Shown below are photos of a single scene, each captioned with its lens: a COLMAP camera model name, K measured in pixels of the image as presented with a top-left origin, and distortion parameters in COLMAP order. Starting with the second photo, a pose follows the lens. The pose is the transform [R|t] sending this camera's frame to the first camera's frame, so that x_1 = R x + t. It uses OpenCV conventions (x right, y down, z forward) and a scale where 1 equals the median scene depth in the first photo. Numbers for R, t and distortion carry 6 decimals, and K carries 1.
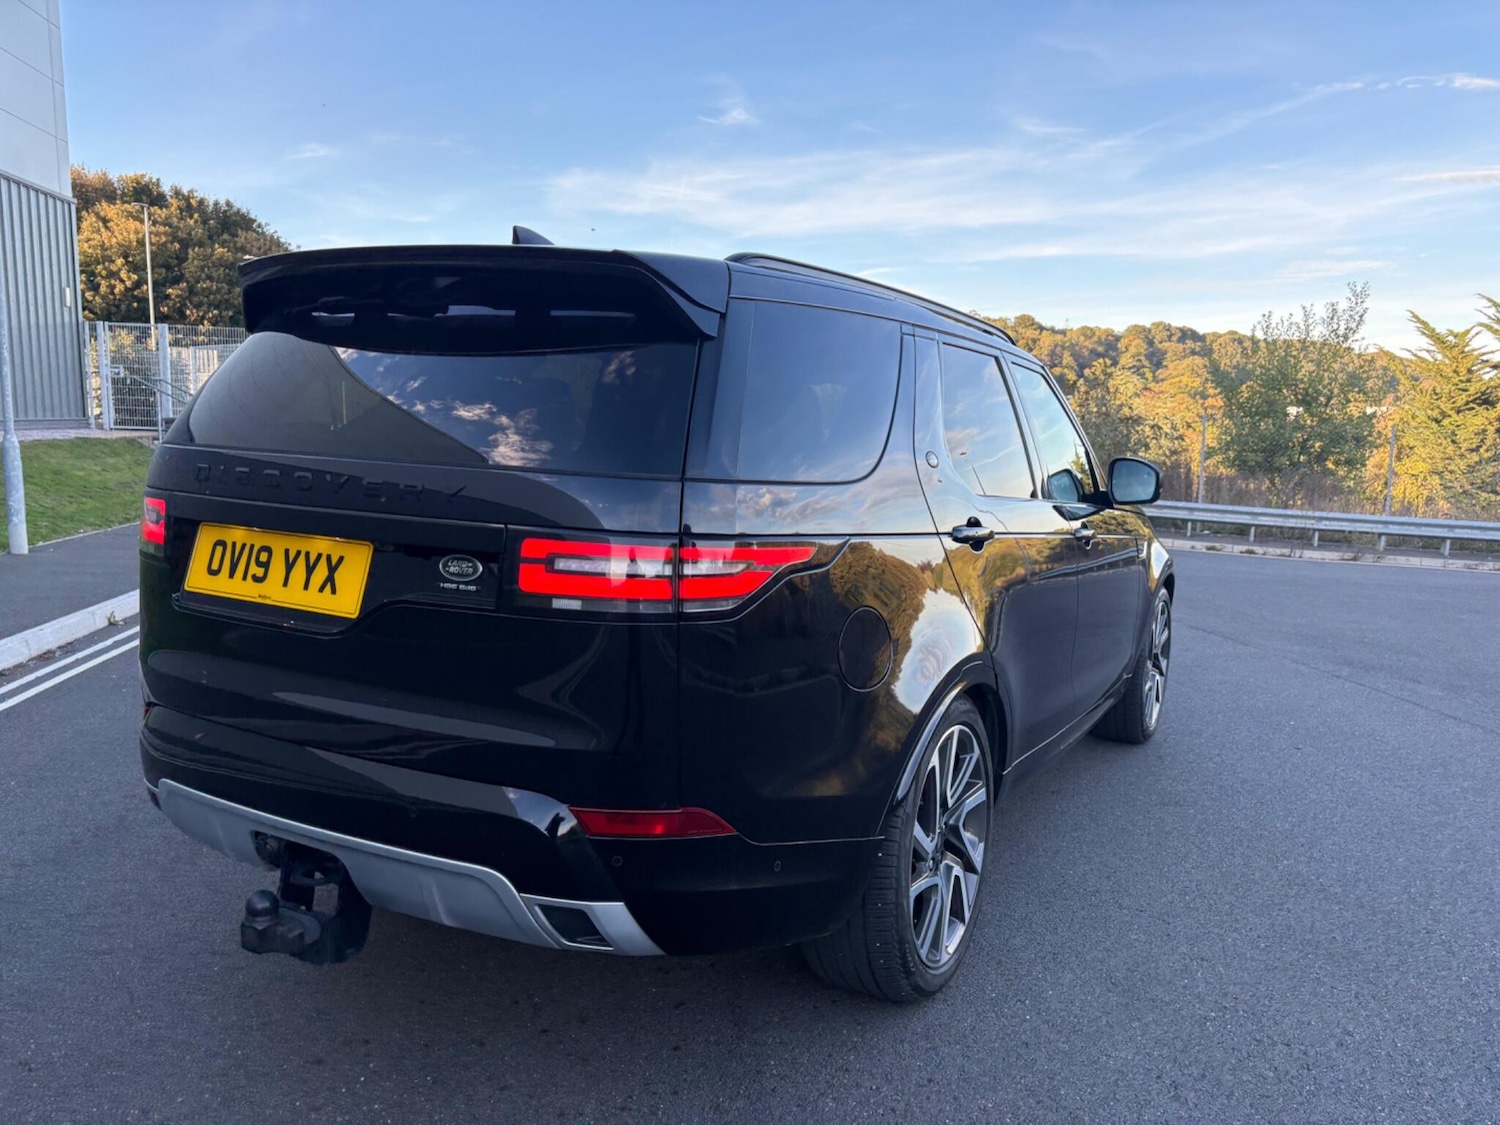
lens RADIAL K [[1143.1, 0, 750.4], [0, 1143.1, 566.9], [0, 0, 1]] dist [0.033619, -0.025832]
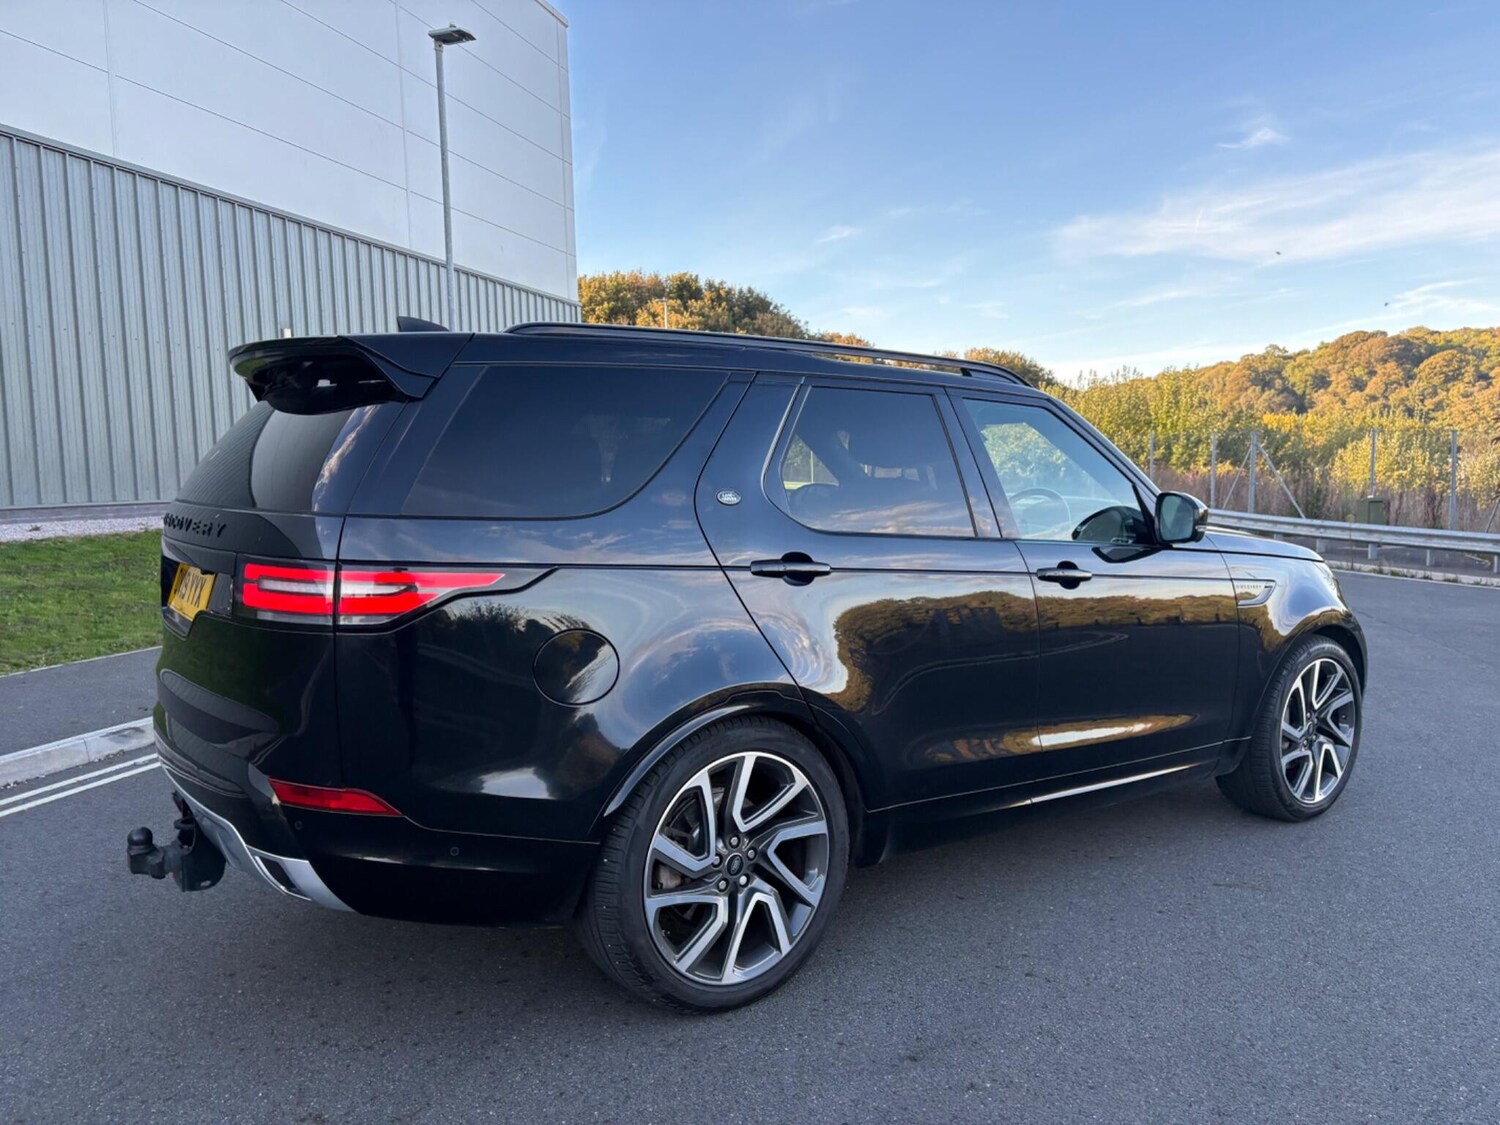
lens RADIAL K [[1143.1, 0, 736.4], [0, 1143.1, 558.2], [0, 0, 1]] dist [0.033619, -0.025832]
pose [[0.902369, -0.000772, -0.430963, 0.396112], [-0.022329, 0.998572, -0.048542, 0.008744], [0.430385, 0.053426, 0.901063, 0.034033]]
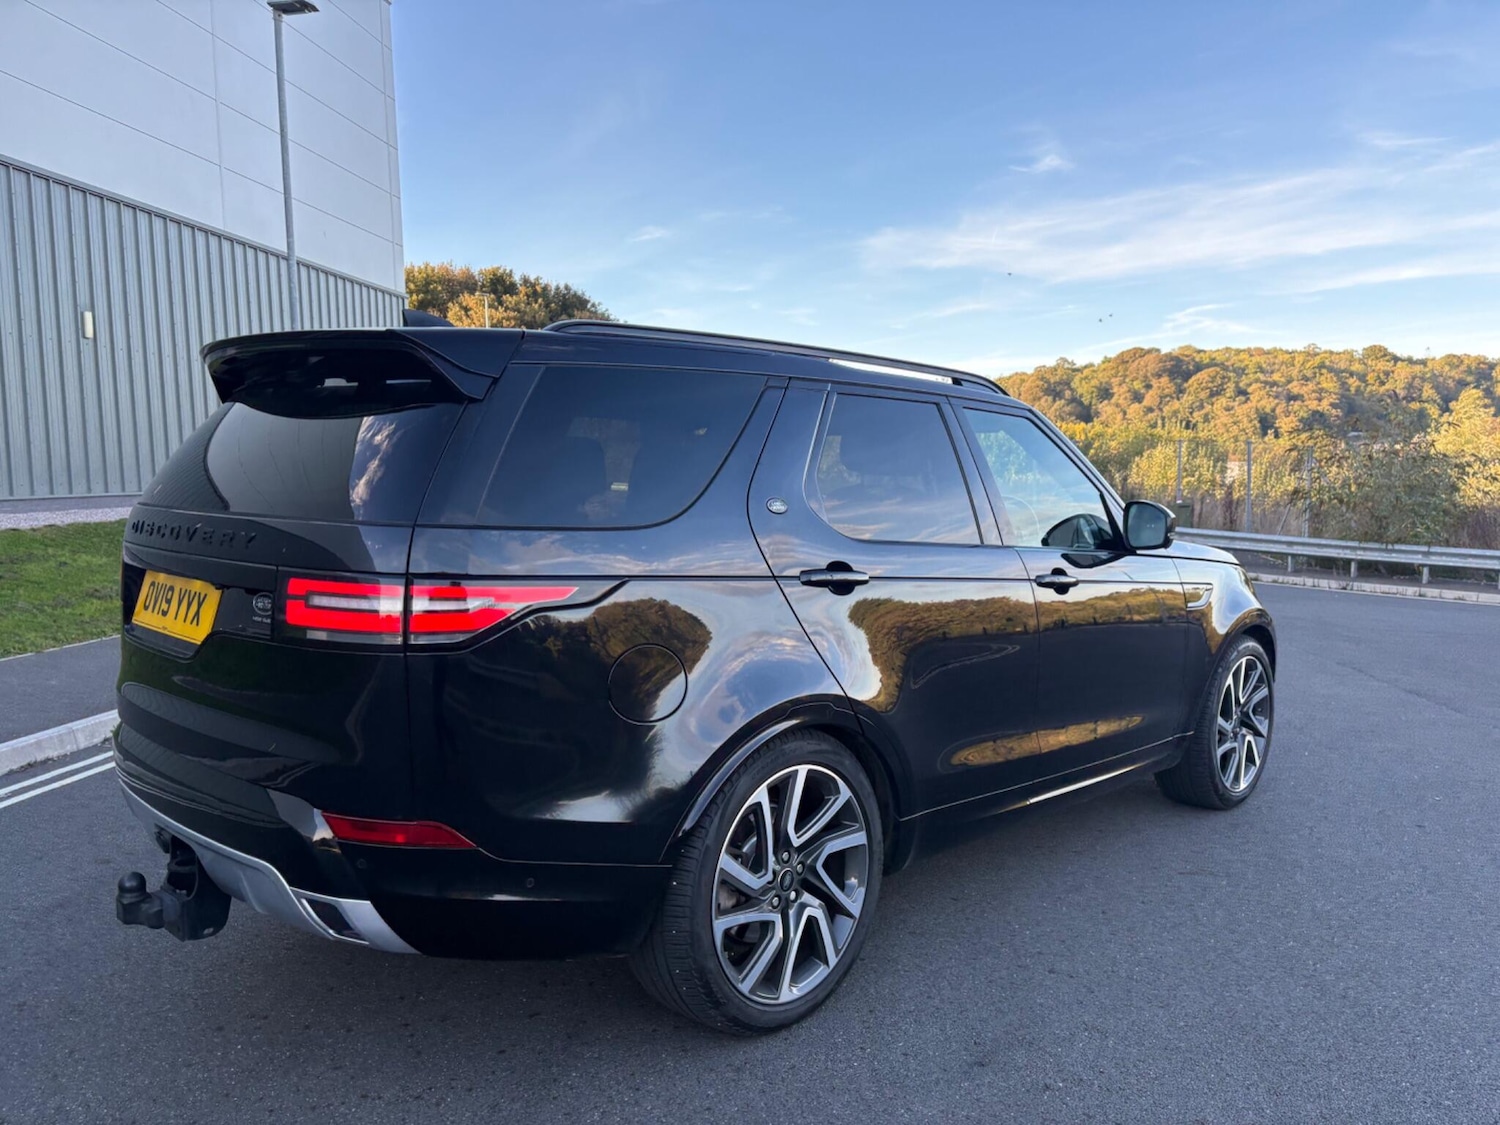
lens RADIAL K [[1143.1, 0, 747.6], [0, 1143.1, 566.7], [0, 0, 1]] dist [0.033619, -0.025832]
pose [[0.962831, -0.002225, -0.270094, 0.262736], [-0.010228, 0.998949, -0.044688, 0.005118], [0.269910, 0.045789, 0.961796, 0.000056]]
